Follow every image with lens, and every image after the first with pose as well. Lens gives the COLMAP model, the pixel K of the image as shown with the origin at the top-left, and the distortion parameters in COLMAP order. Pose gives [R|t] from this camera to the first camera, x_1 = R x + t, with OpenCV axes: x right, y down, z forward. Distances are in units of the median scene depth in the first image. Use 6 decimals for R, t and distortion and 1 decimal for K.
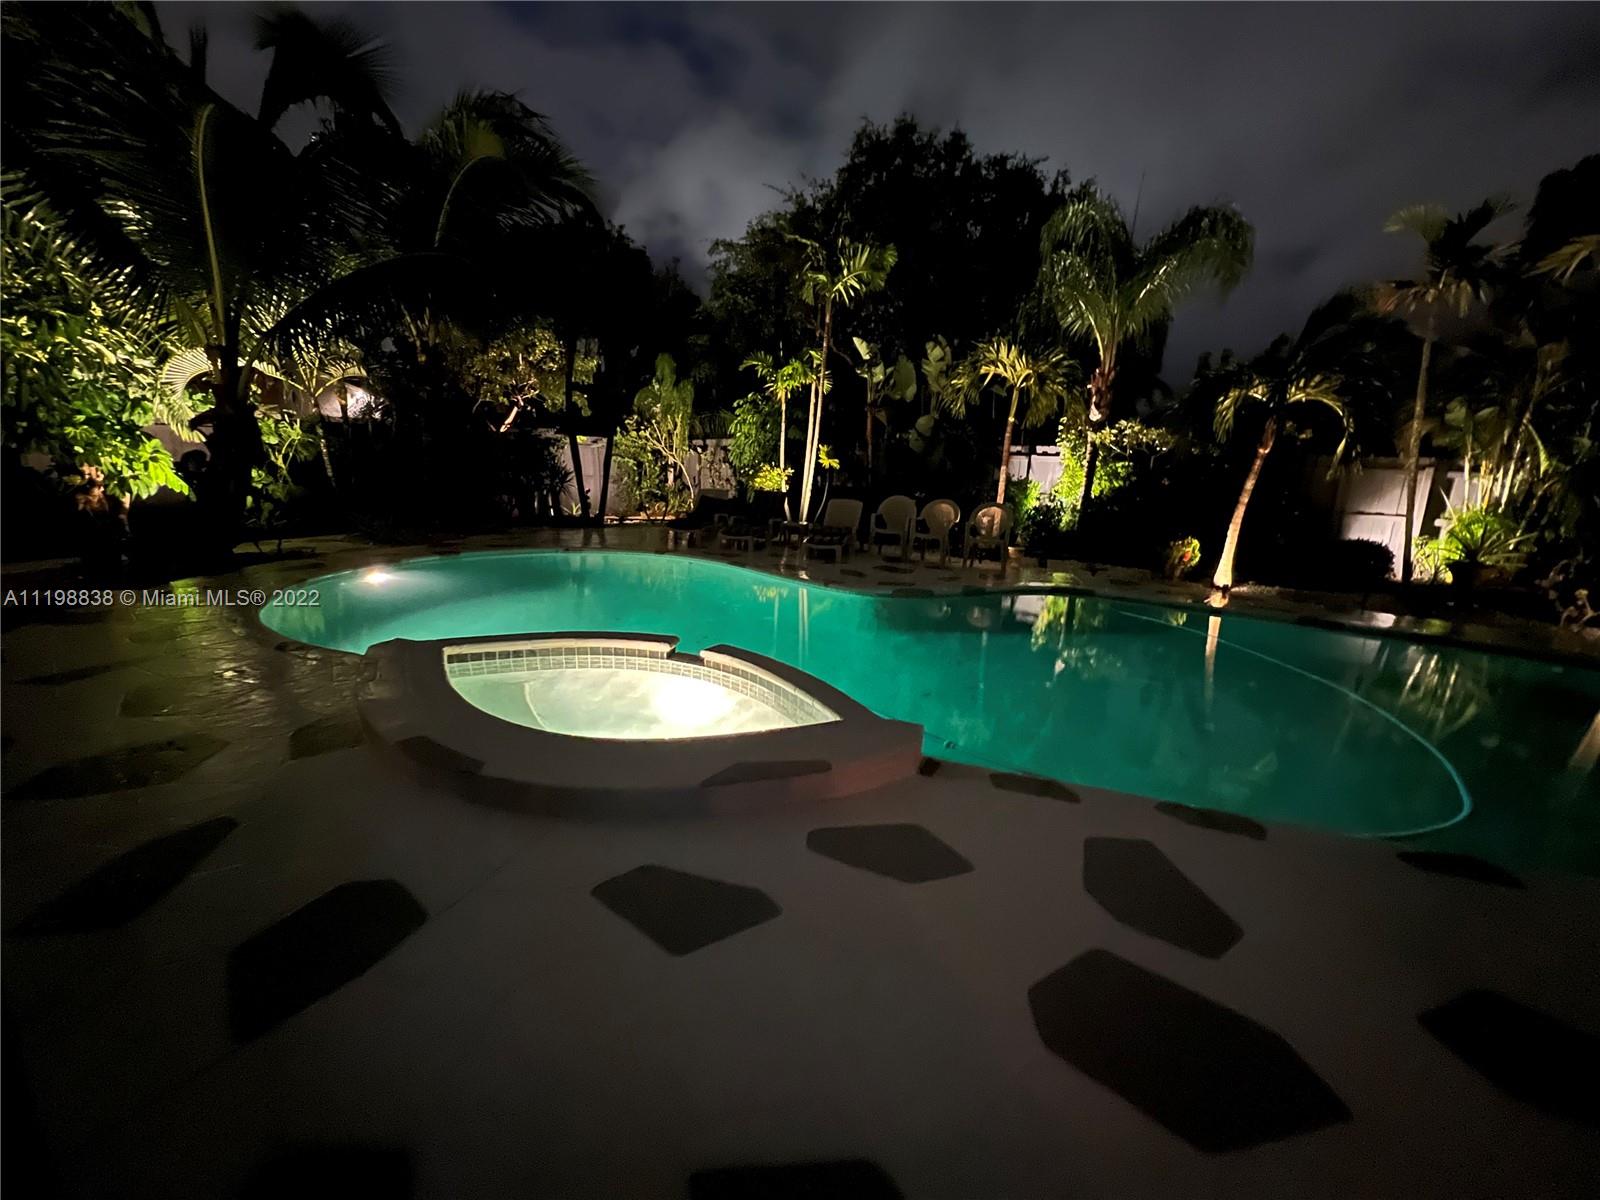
lens RADIAL K [[642.5, 0, 800.0], [0, 642.5, 600.0], [0, 0, 1]] dist [0.001492, 0.000067]
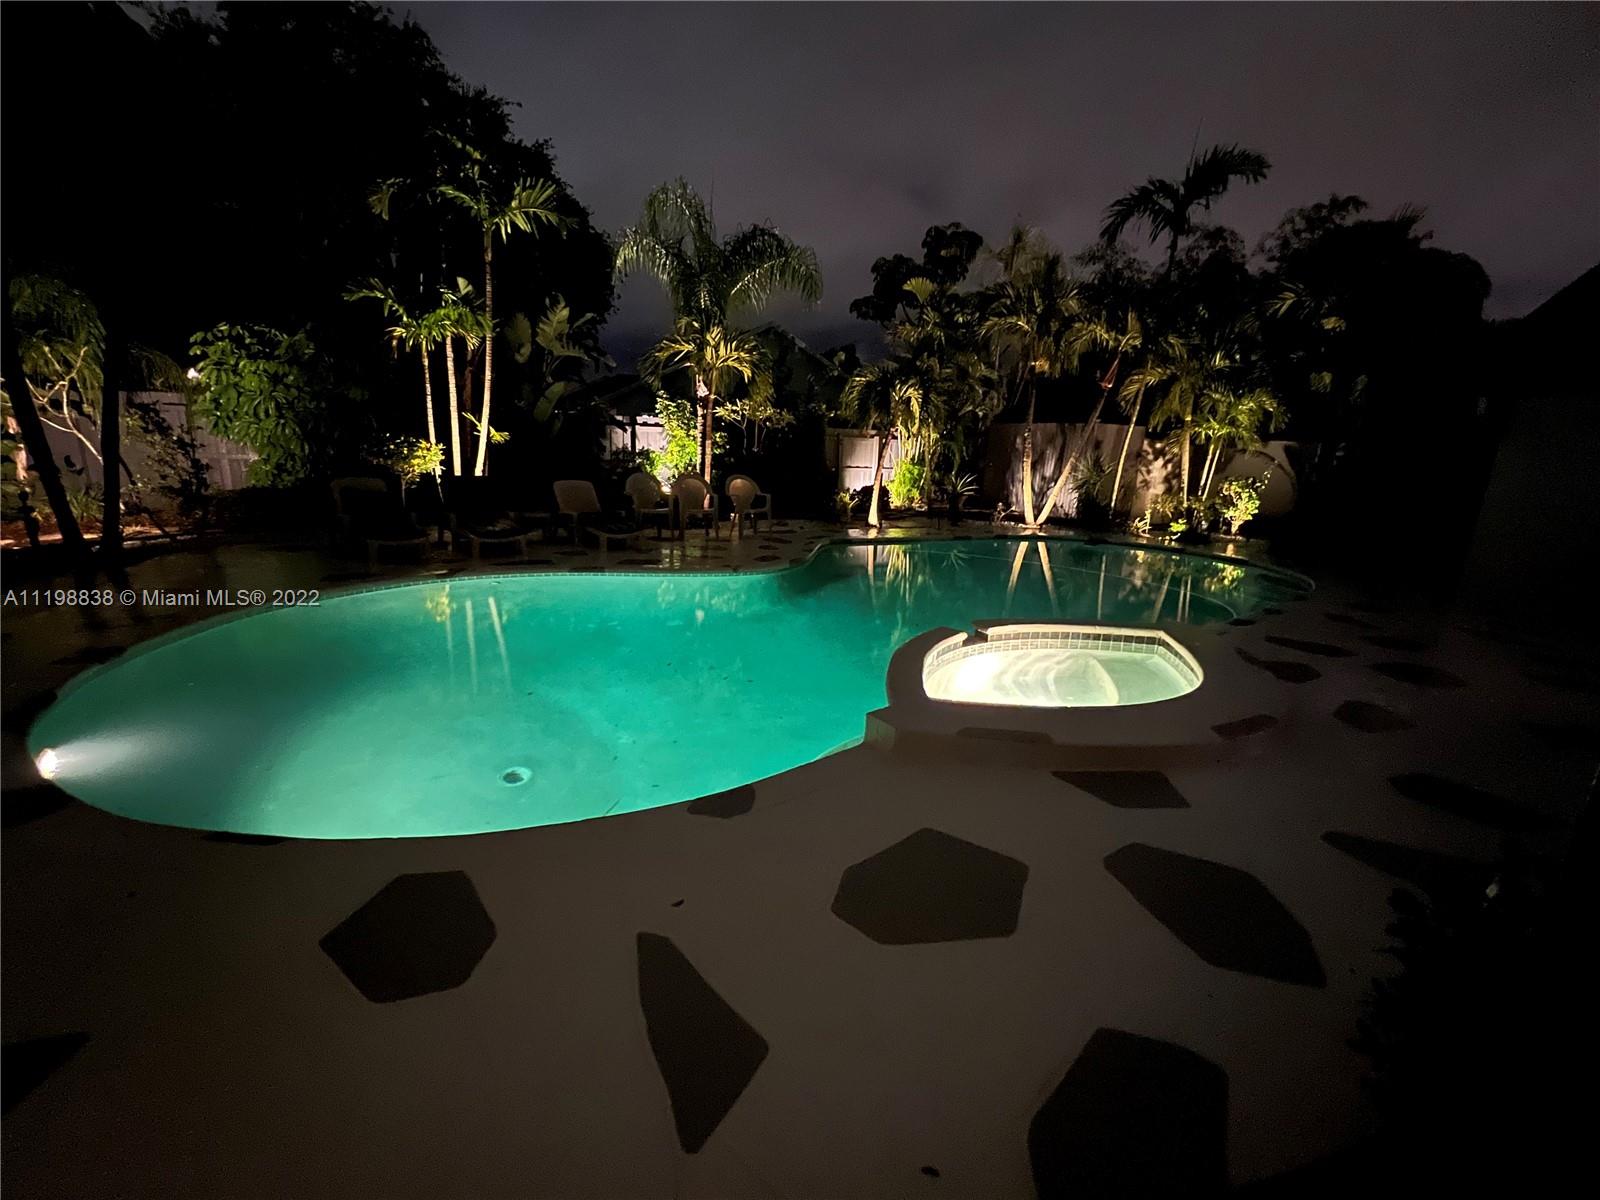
lens RADIAL K [[646.0, 0, 800.0], [0, 646.0, 600.0], [0, 0, 1]] dist [-0.002050, -0.000158]
pose [[0.559162, -0.213839, 0.801006, -0.445970], [0.163899, 0.975608, 0.146037, -0.068172], [-0.812696, 0.049626, 0.580570, 0.222654]]
